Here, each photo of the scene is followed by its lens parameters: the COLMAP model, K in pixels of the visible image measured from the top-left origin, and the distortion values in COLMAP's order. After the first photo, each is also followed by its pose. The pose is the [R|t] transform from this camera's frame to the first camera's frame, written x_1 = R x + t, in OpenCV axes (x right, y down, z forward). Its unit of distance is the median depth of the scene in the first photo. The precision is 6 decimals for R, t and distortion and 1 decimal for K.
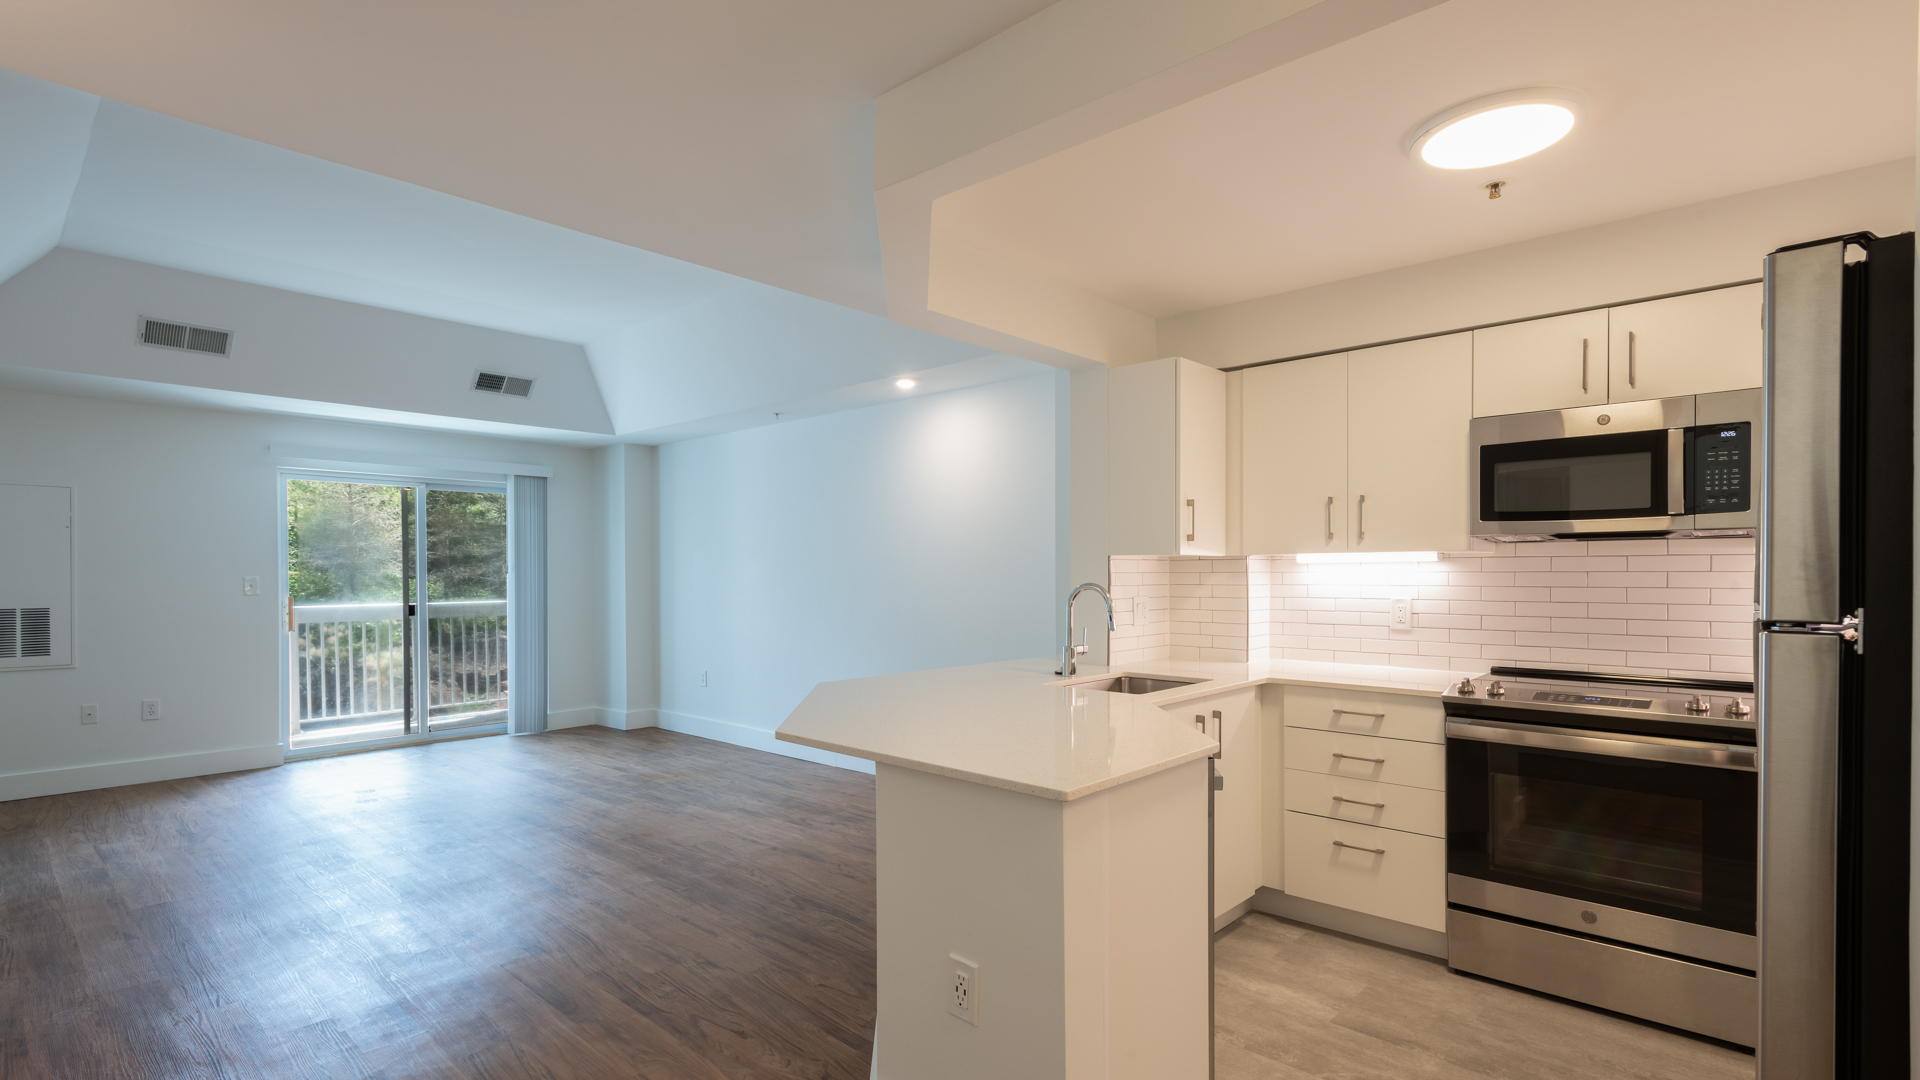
lens RADIAL K [[904.5, 0, 967.9], [0, 904.5, 603.2], [0, 0, 1]] dist [0.014148, 0.000737]
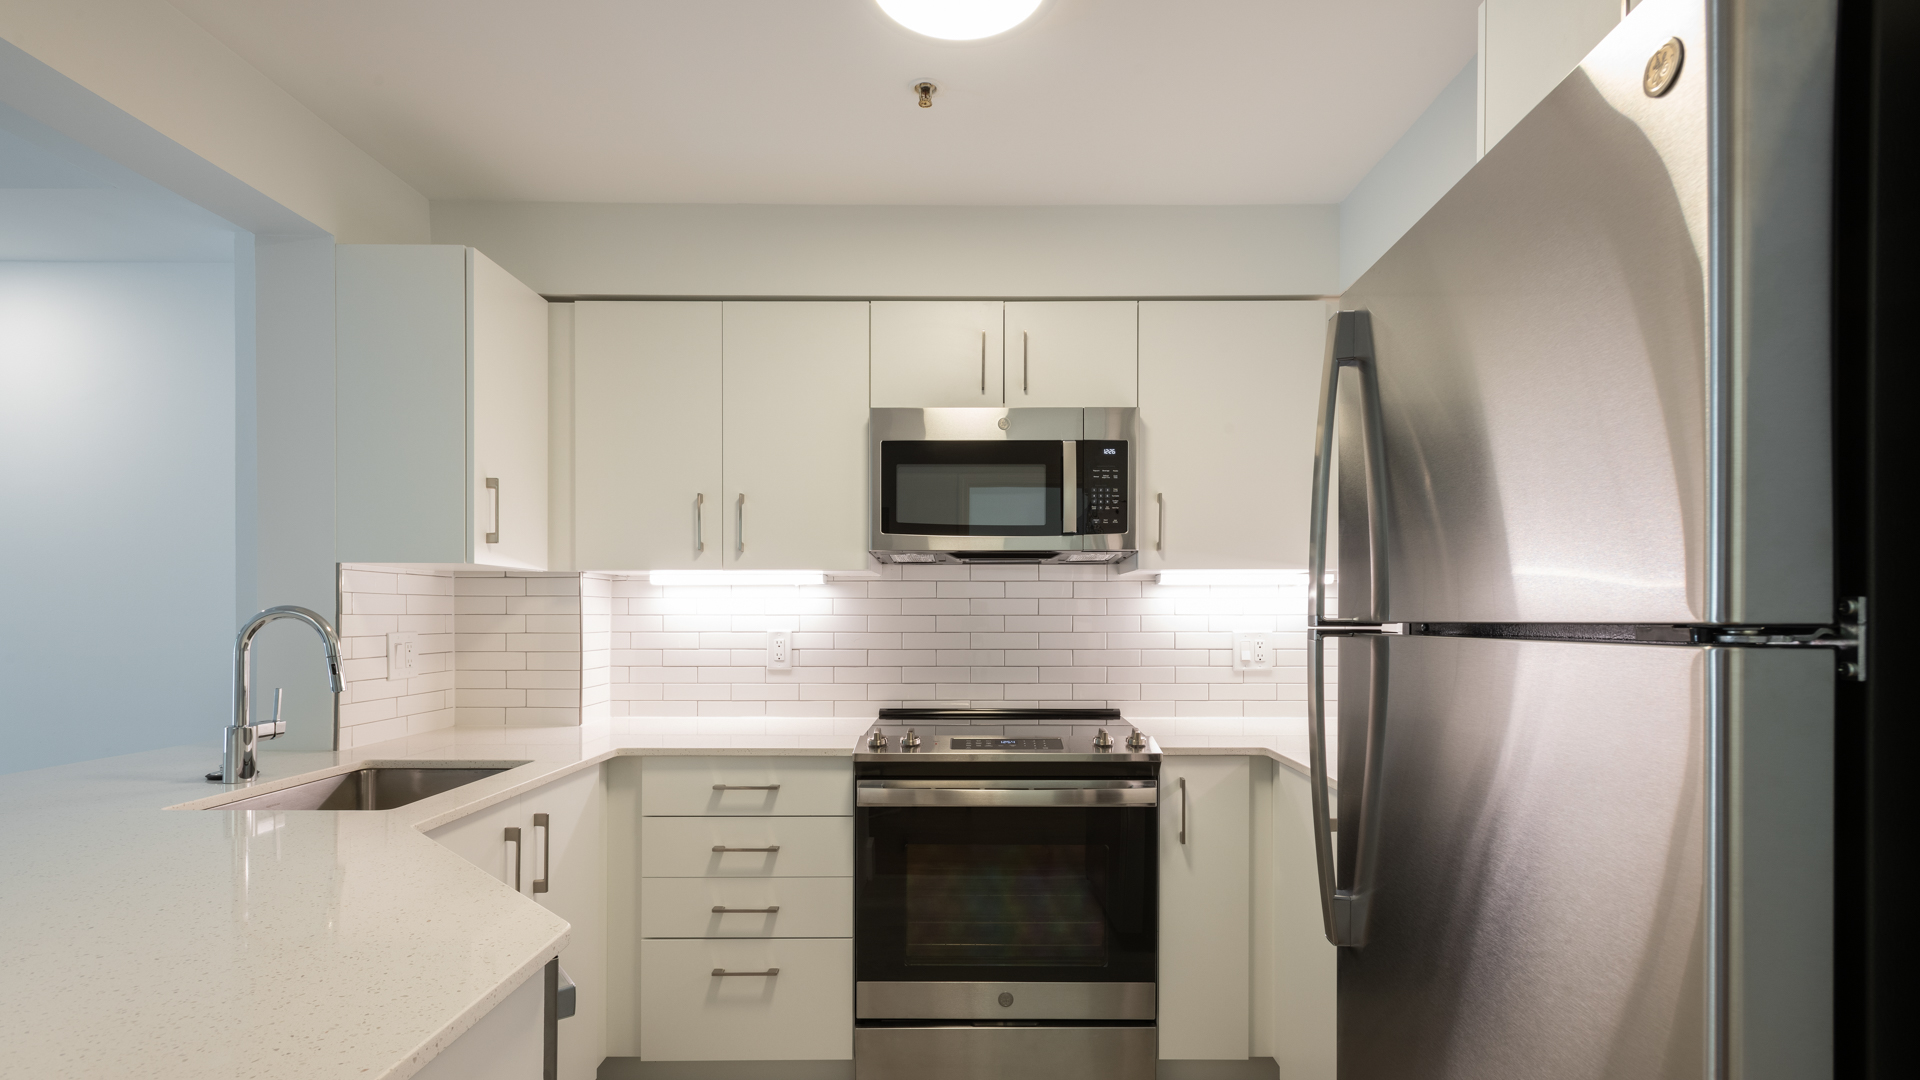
lens RADIAL K [[904.5, 0, 967.9], [0, 904.5, 603.2], [0, 0, 1]] dist [0.014148, 0.000737]
pose [[0.744016, 0.011632, 0.668060, 0.072815], [0.020799, 0.998961, -0.040557, 0.006880], [-0.667838, 0.044070, 0.743001, 0.322686]]
